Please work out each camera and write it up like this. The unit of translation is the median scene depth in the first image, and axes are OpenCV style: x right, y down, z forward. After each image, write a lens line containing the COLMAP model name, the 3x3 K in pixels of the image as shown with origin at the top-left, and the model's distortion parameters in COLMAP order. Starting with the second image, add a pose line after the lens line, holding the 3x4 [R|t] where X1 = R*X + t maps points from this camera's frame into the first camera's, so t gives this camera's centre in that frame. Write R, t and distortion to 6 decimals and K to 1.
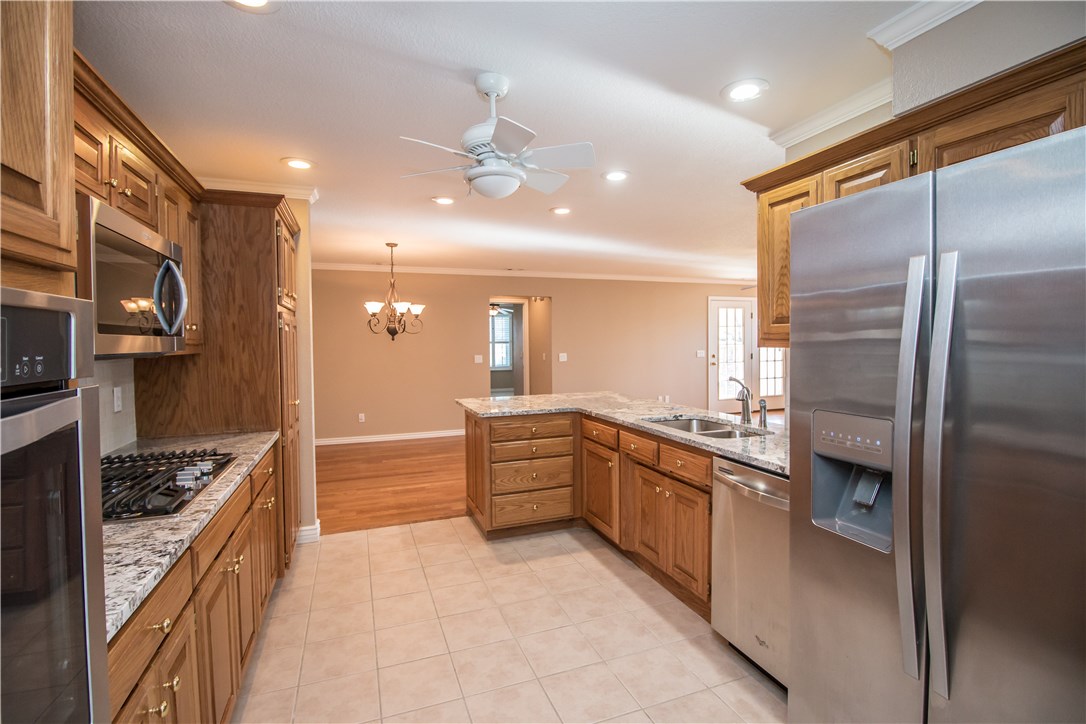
lens RADIAL K [[495.7, 0, 533.5], [0, 495.7, 356.4], [0, 0, 1]] dist [0.000454, -0.010397]
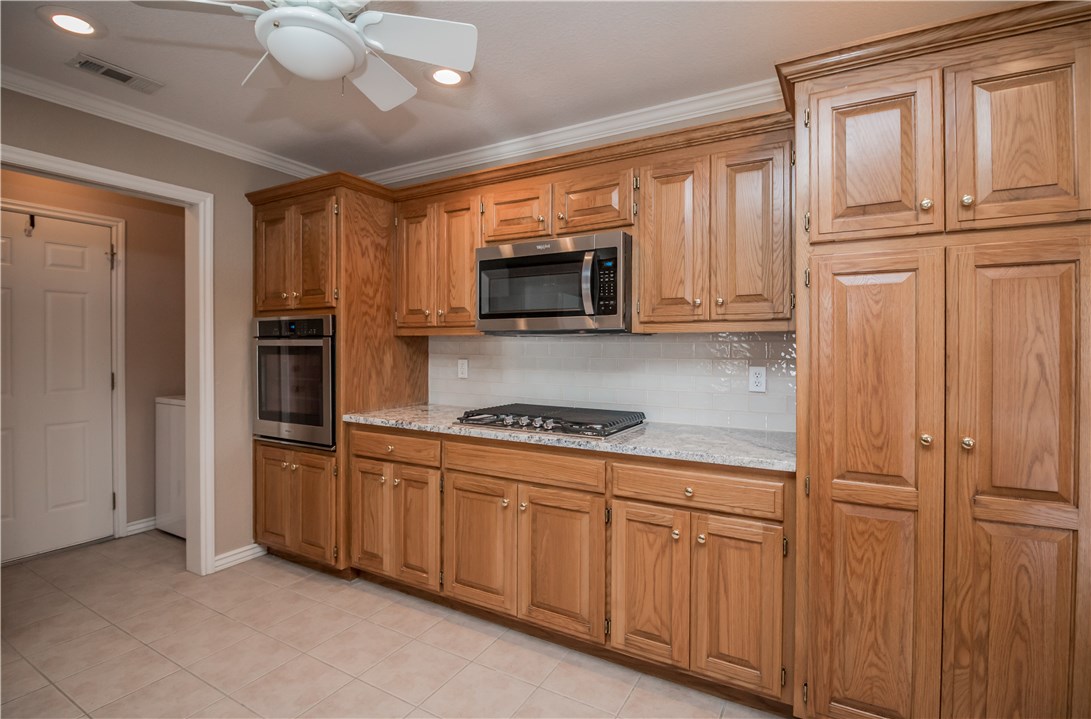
lens RADIAL K [[500.4, 0, 520.5], [0, 500.4, 351.1], [0, 0, 1]] dist [-0.011687, -0.000383]
pose [[-0.762556, 0.013611, -0.646779, 0.088101], [-0.011447, 0.999338, 0.034526, 0.002863], [0.646821, 0.033732, -0.761896, 0.968803]]
